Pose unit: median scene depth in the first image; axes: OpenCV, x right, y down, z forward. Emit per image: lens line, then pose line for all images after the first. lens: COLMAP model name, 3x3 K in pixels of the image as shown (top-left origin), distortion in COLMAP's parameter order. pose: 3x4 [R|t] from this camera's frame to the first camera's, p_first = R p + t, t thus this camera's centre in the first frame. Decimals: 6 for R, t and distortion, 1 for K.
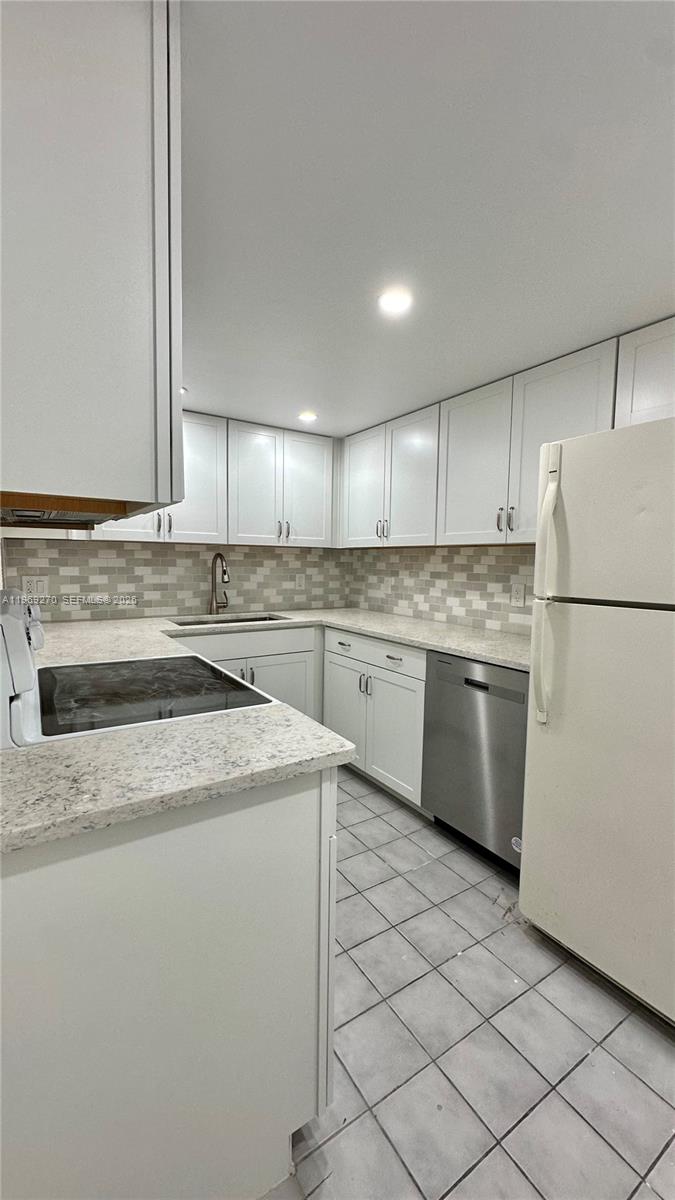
lens RADIAL K [[478.9, 0, 337.5], [0, 478.9, 600.0], [0, 0, 1]] dist [-0.001042, -0.000108]
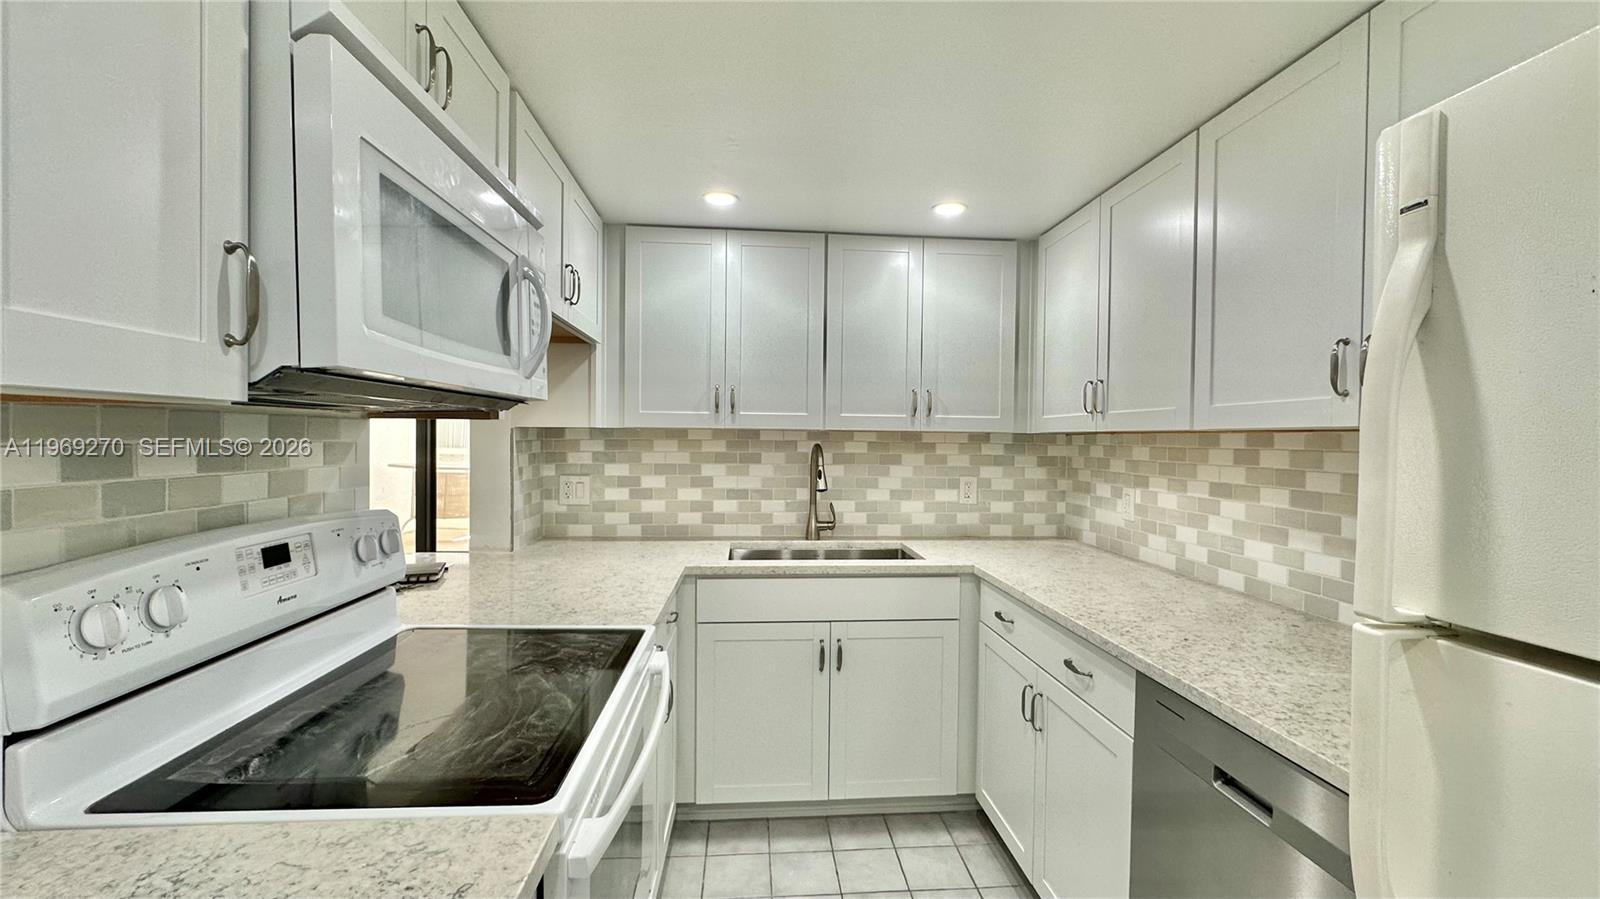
lens RADIAL K [[662.7, 0, 800.0], [0, 662.7, 449.5], [0, 0, 1]] dist [0.000129, 0.000050]
pose [[0.880273, 0.003816, -0.474453, 0.148129], [-0.037572, 0.997388, -0.061687, -0.035354], [0.472978, 0.072127, 0.878117, 0.219838]]
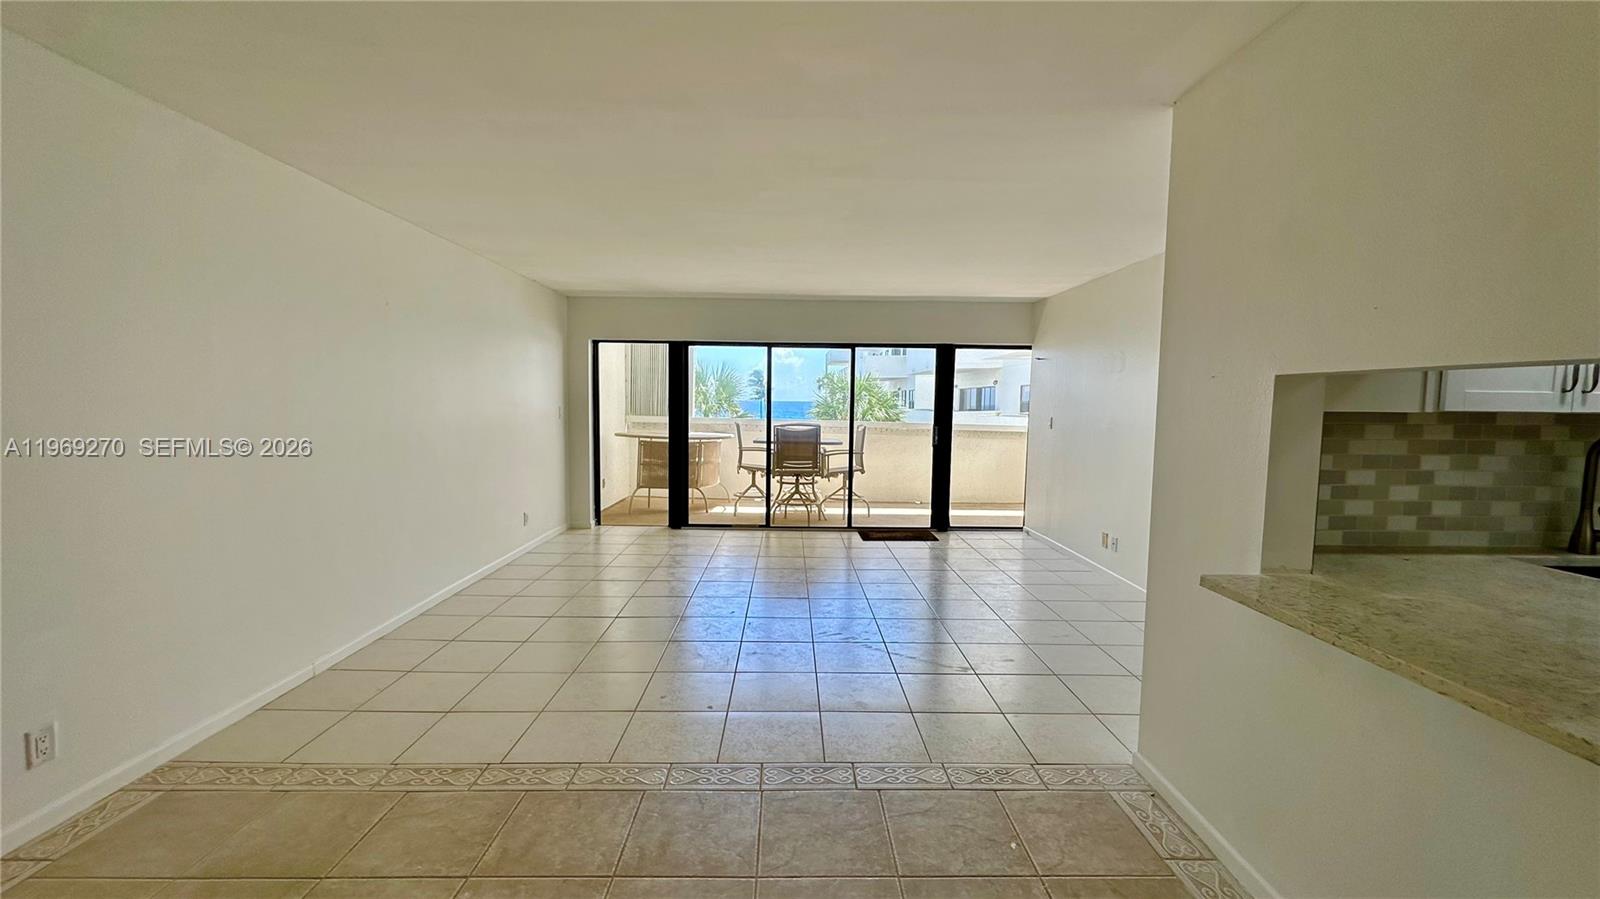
lens RADIAL K [[638.5, 0, 800.0], [0, 638.5, 449.5], [0, 0, 1]] dist [-0.001042, -0.000108]
pose [[0.849642, 0.036466, -0.526097, -0.622801], [-0.043390, 0.999058, -0.000825, -0.043136], [0.525572, 0.023528, 0.850424, 0.010072]]
